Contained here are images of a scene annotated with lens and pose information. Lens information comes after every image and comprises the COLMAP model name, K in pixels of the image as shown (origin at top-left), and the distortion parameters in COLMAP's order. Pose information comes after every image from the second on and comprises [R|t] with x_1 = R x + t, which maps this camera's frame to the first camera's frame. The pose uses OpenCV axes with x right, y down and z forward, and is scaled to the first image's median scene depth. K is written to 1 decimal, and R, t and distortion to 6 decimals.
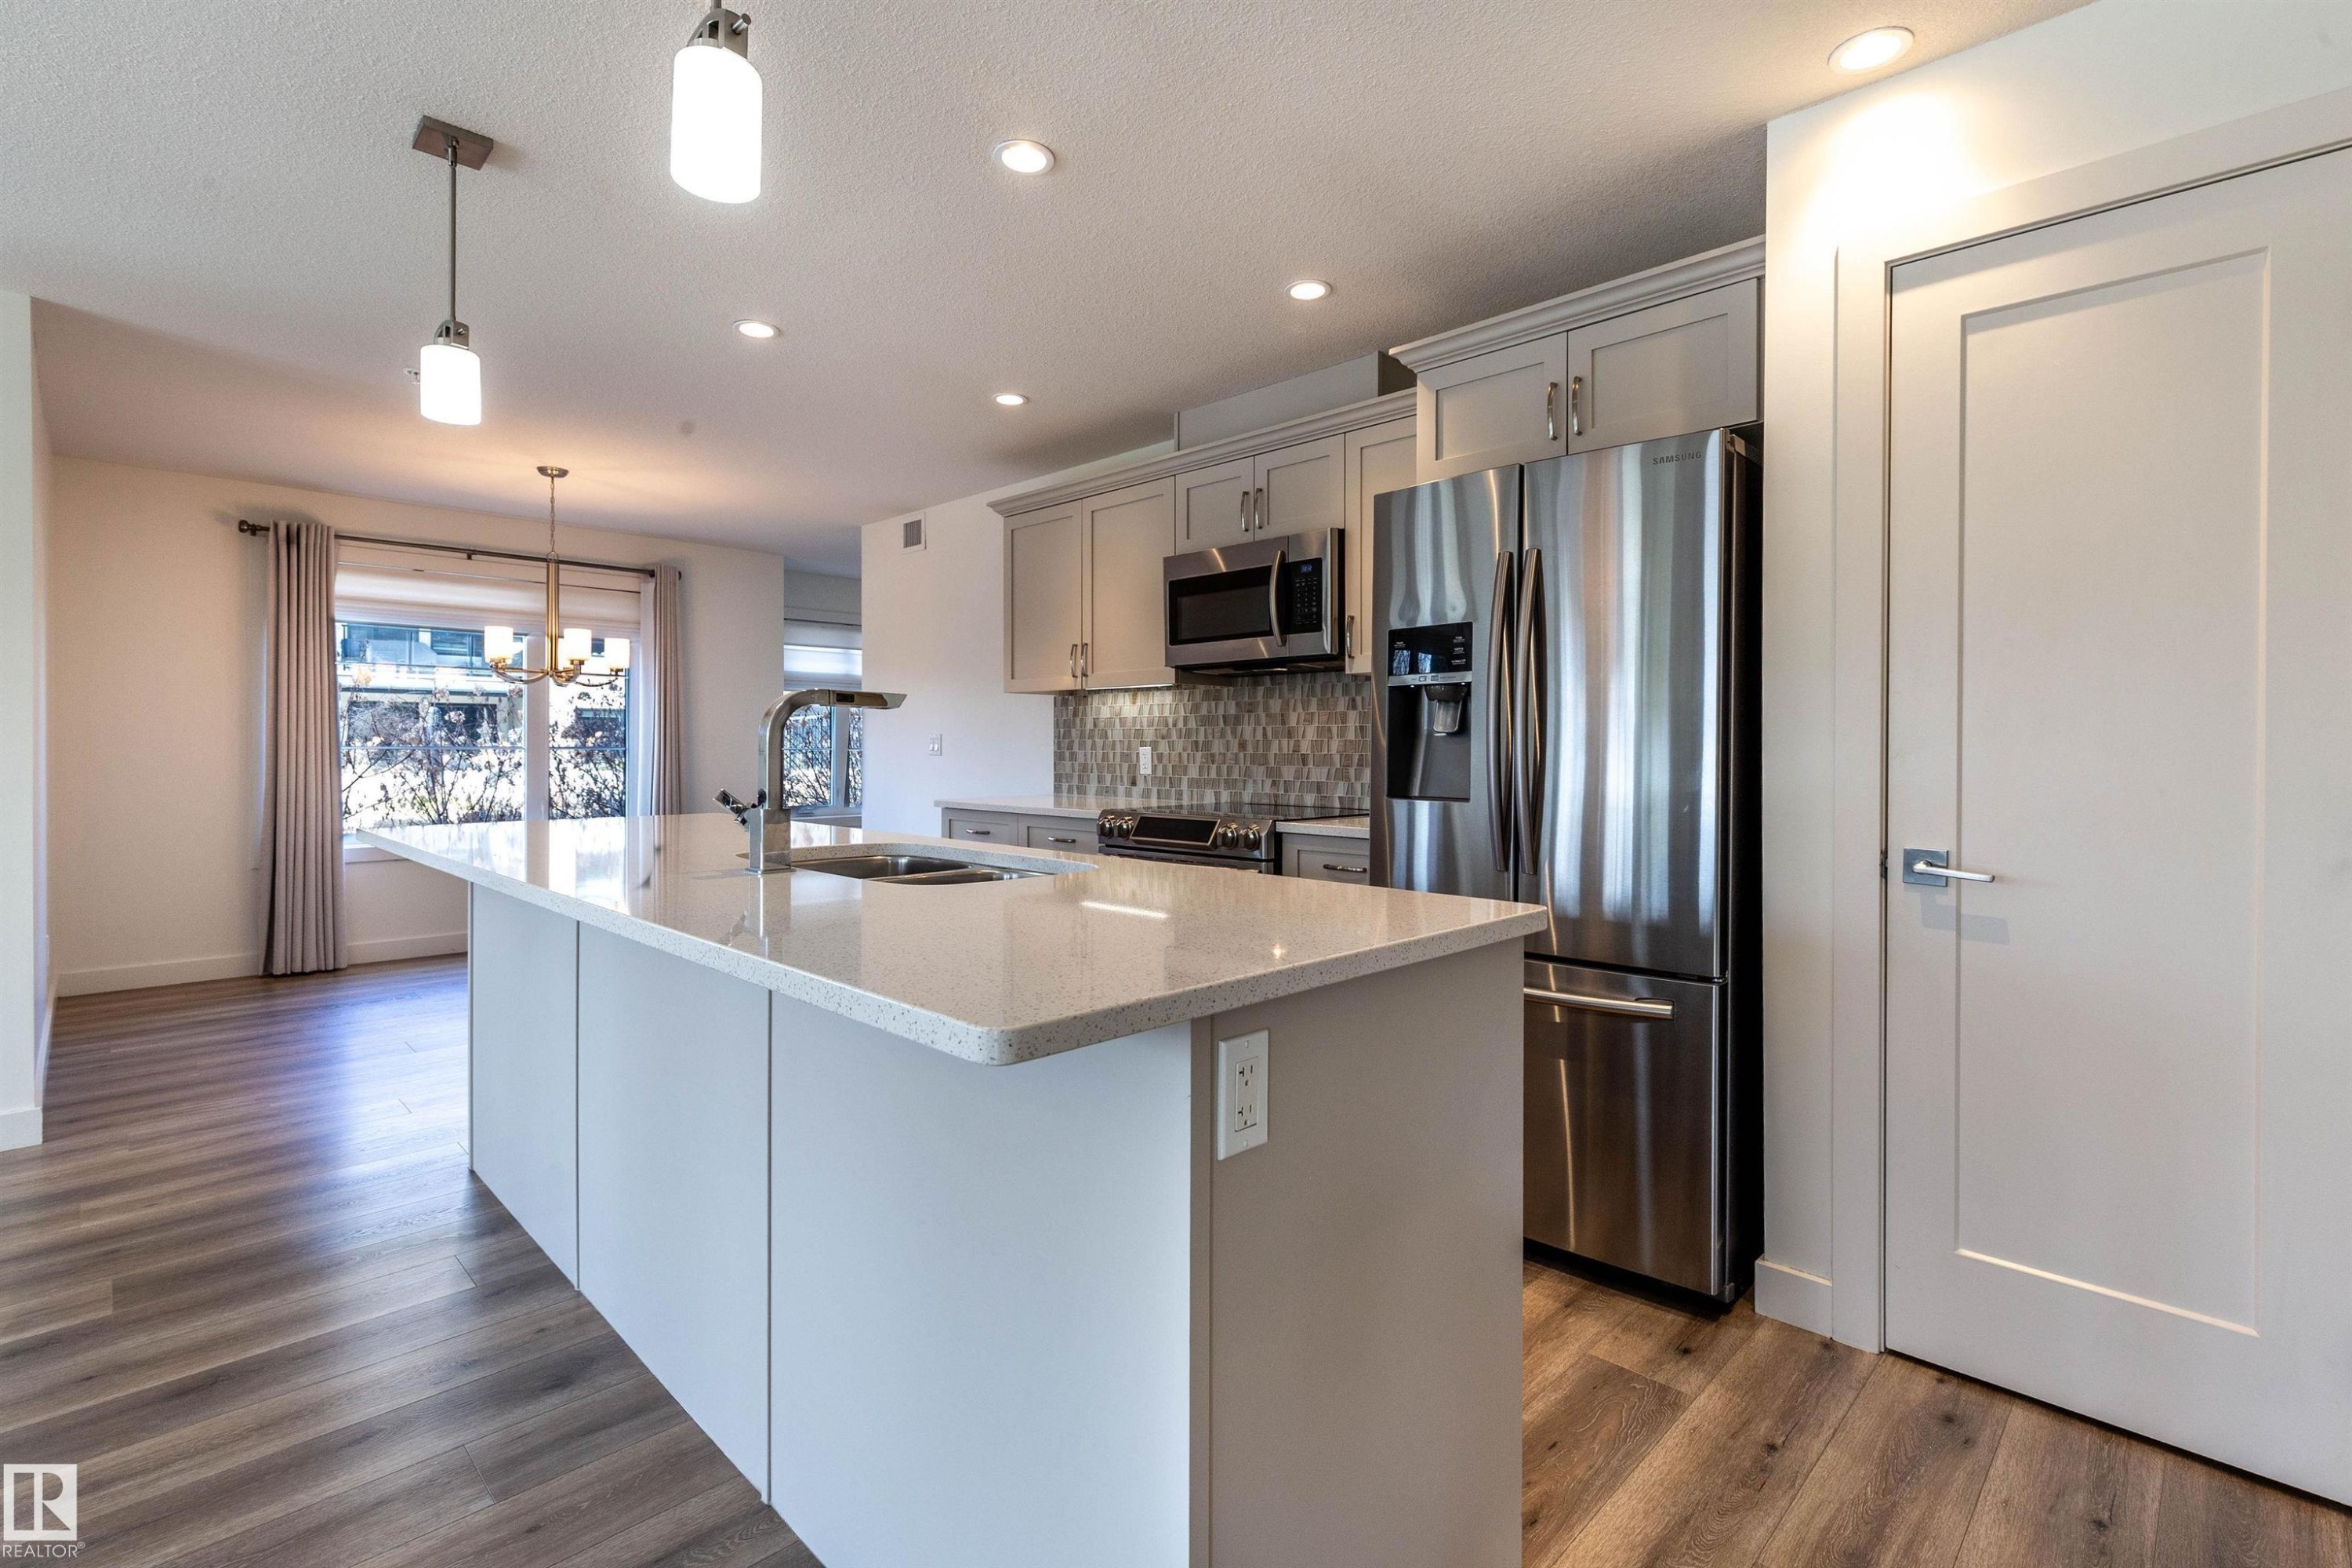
lens RADIAL K [[1072.5, 0, 1178.8], [0, 1072.5, 755.1], [0, 0, 1]] dist [0.004461, 0.000223]
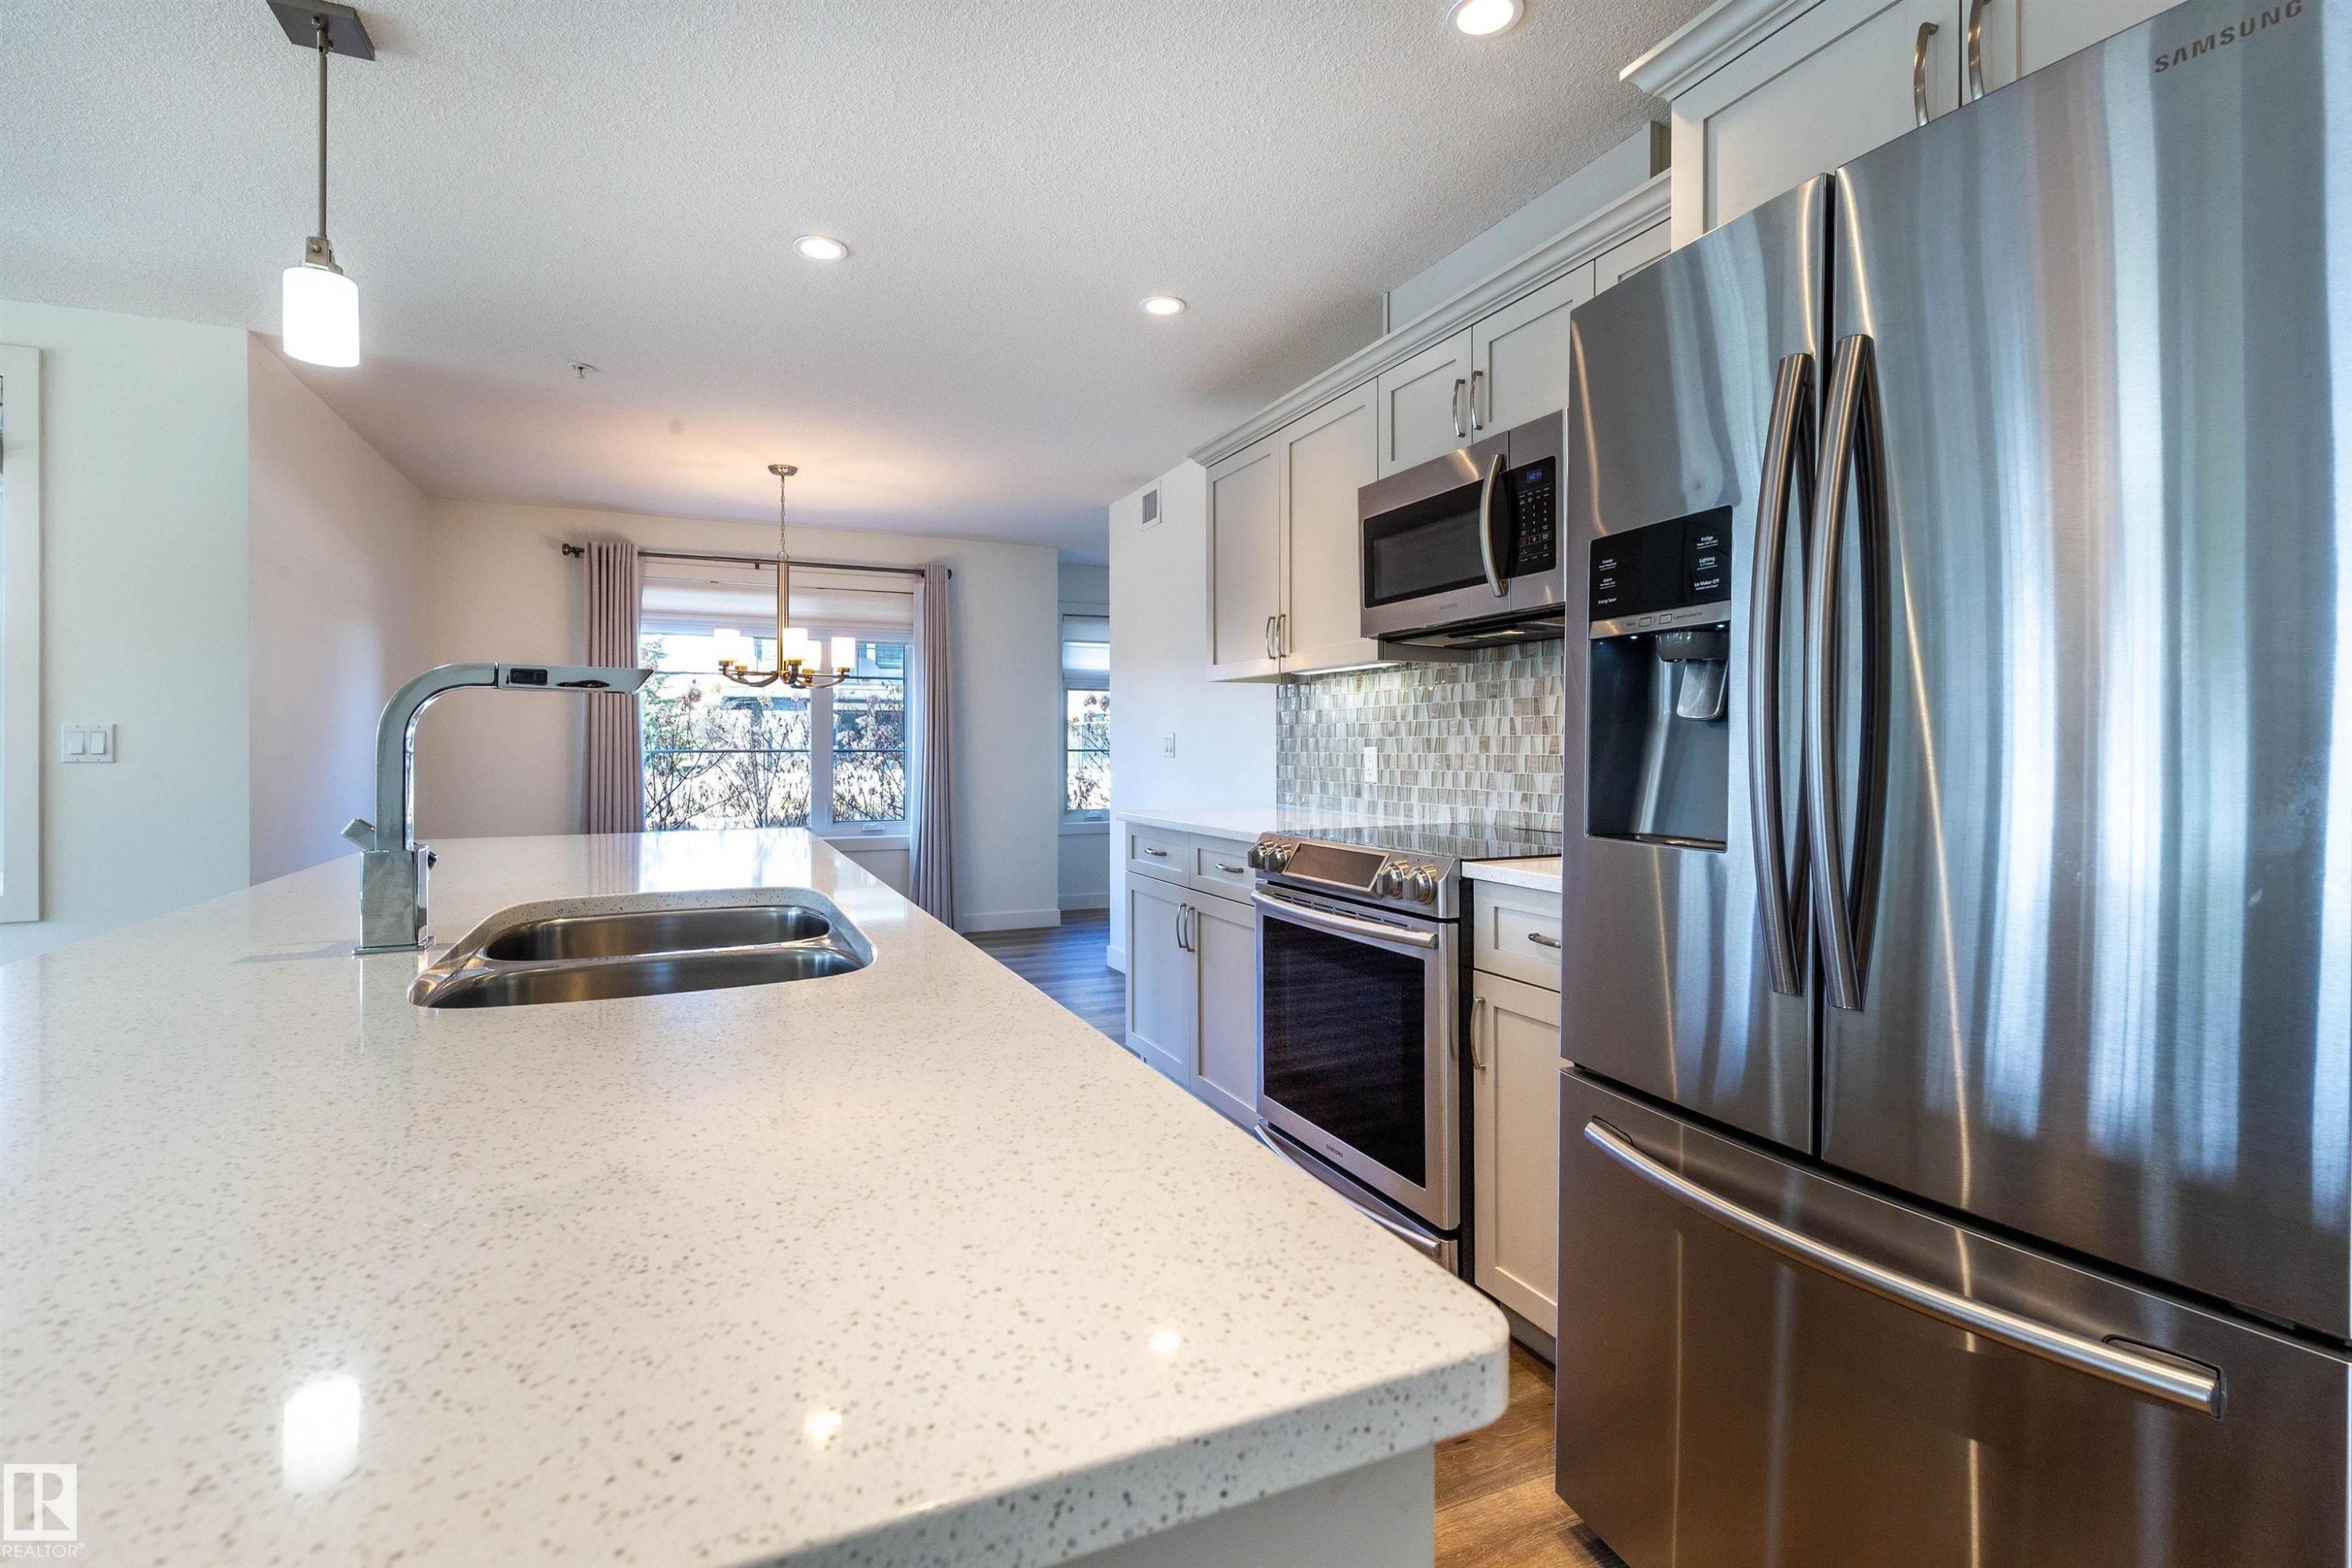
lens RADIAL K [[1083.5, 0, 1156.3], [0, 1083.5, 754.3], [0, 0, 1]] dist [0.004690, 0.000011]
pose [[0.927669, -0.001983, -0.373397, 0.129822], [0.001799, 0.999998, -0.000842, -0.002157], [0.373398, 0.000109, 0.927671, 0.251571]]
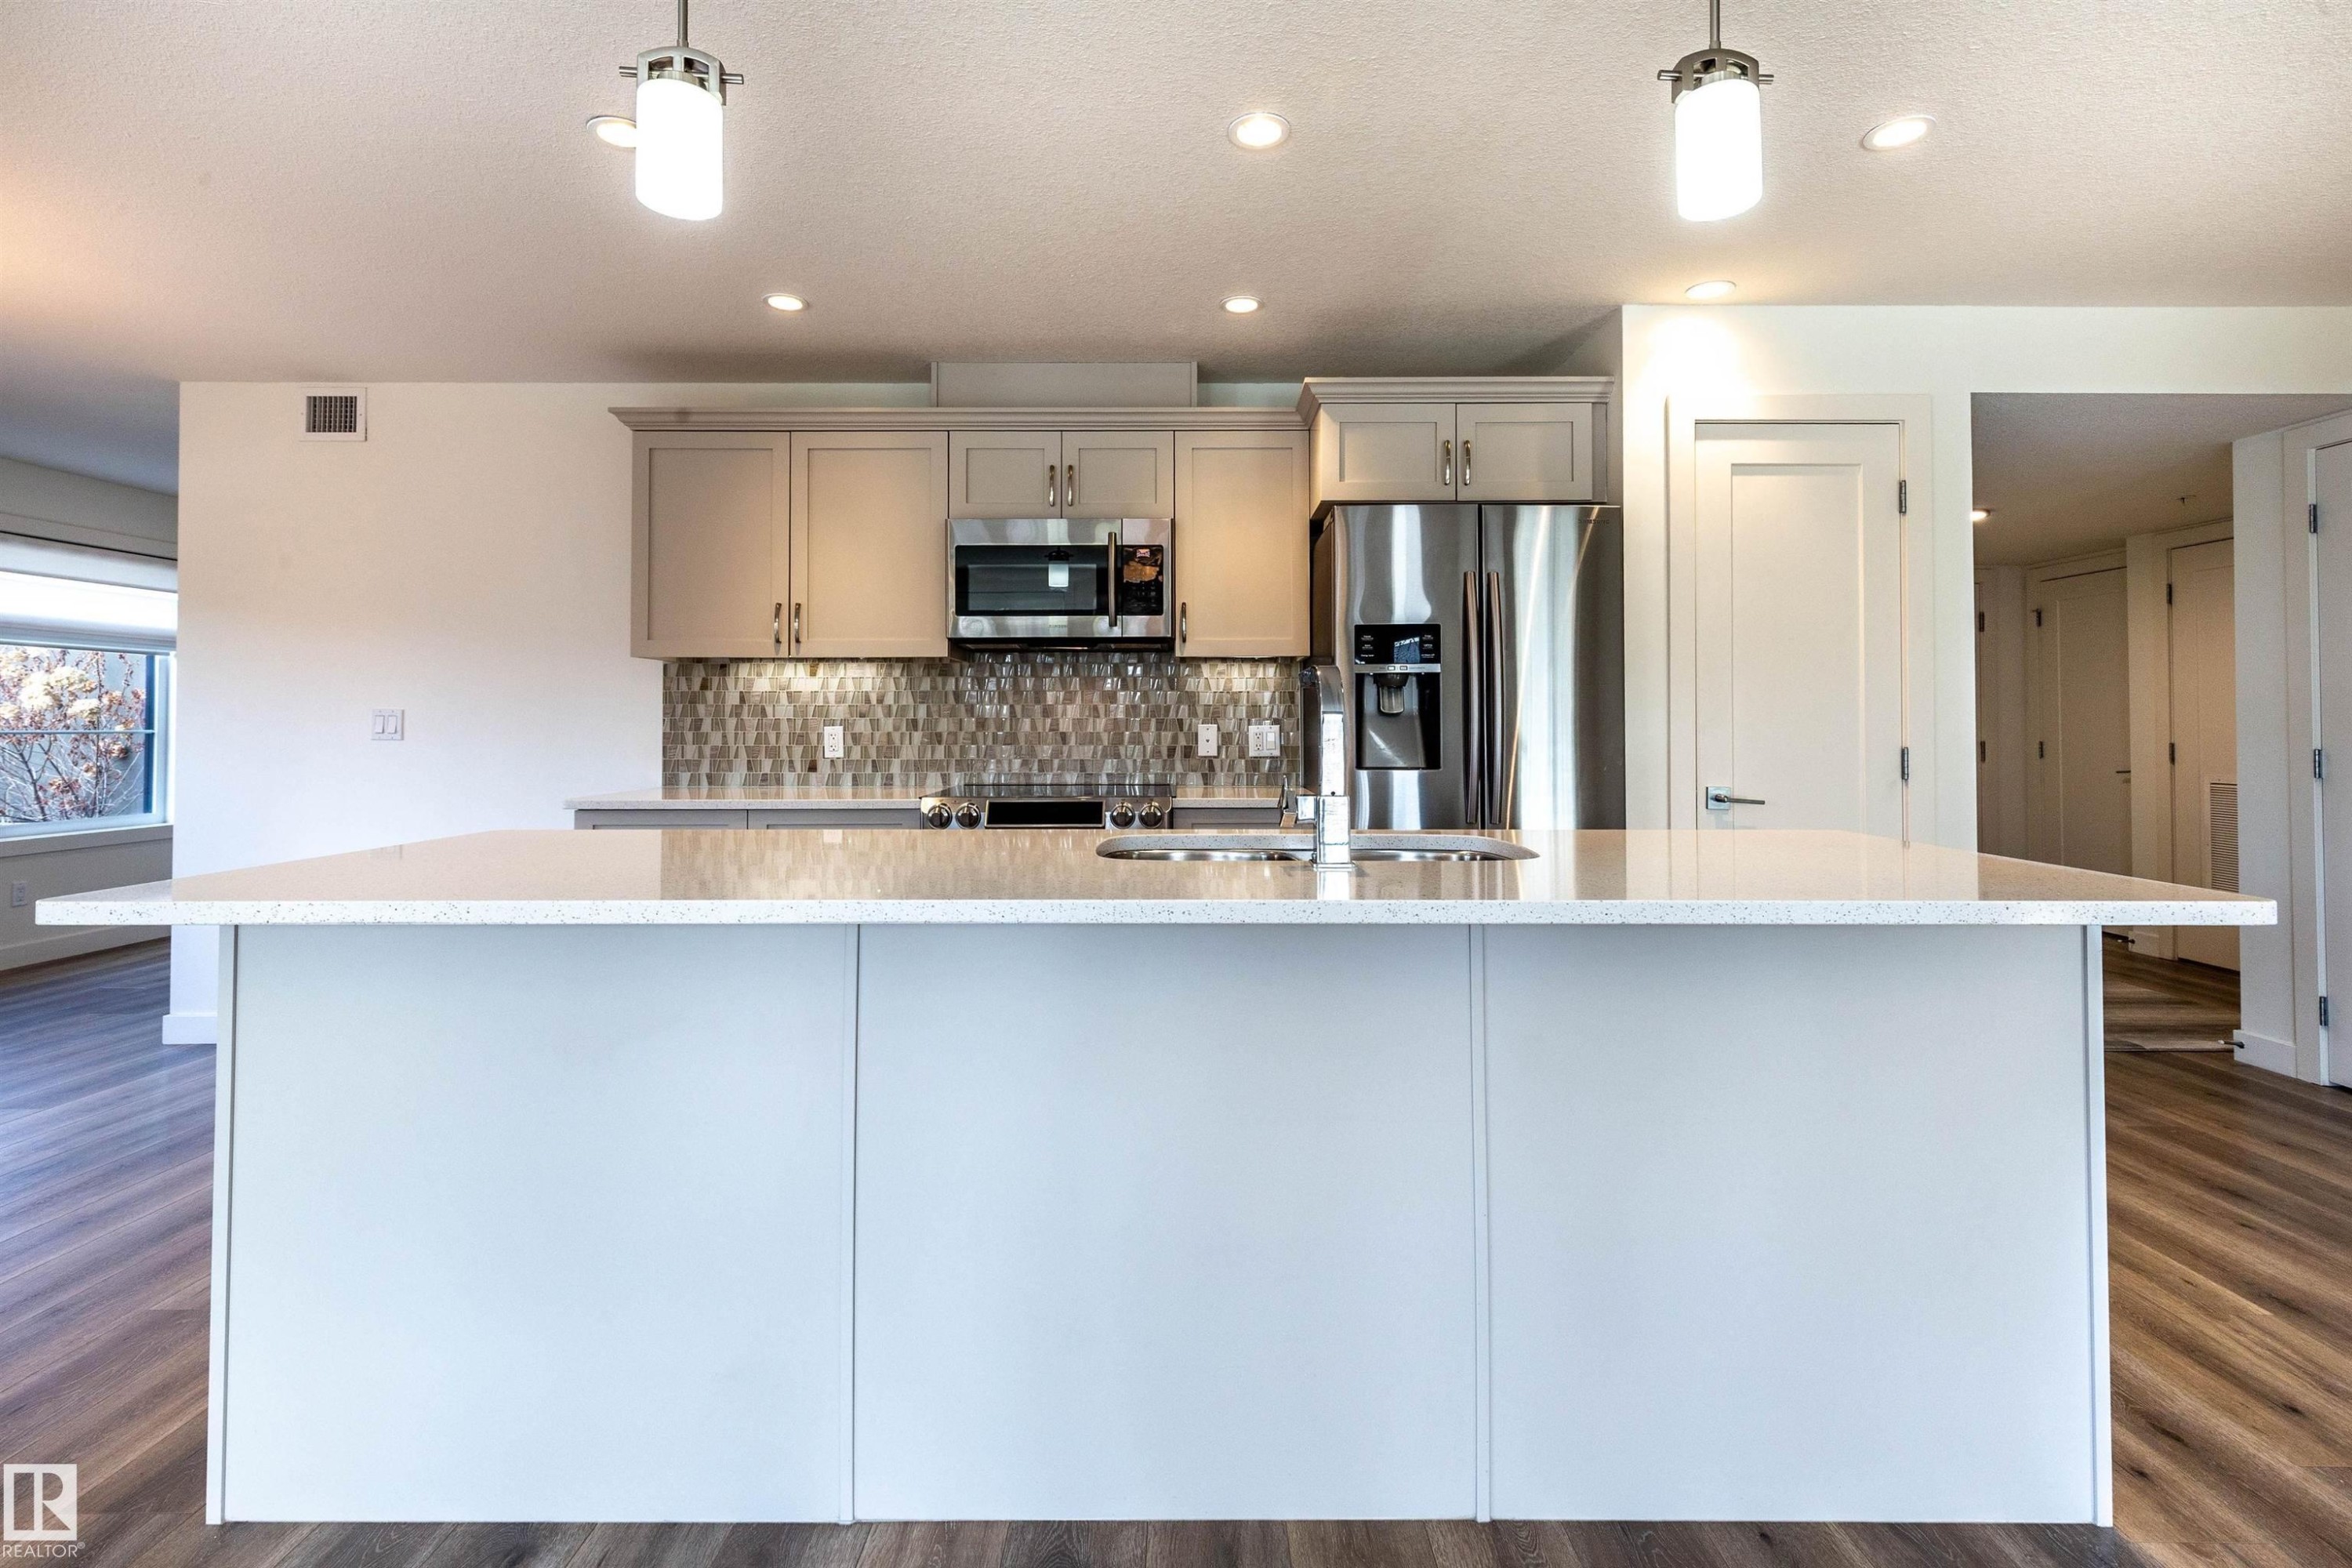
lens RADIAL K [[1090.8, 0, 1179.3], [0, 1090.8, 700.5], [0, 0, 1]] dist [0.010095, 0.000001]
pose [[0.712772, 0.011791, 0.701296, -0.505575], [0.008689, 0.999634, -0.025638, -0.003695], [-0.701342, 0.024367, 0.712409, 0.194876]]
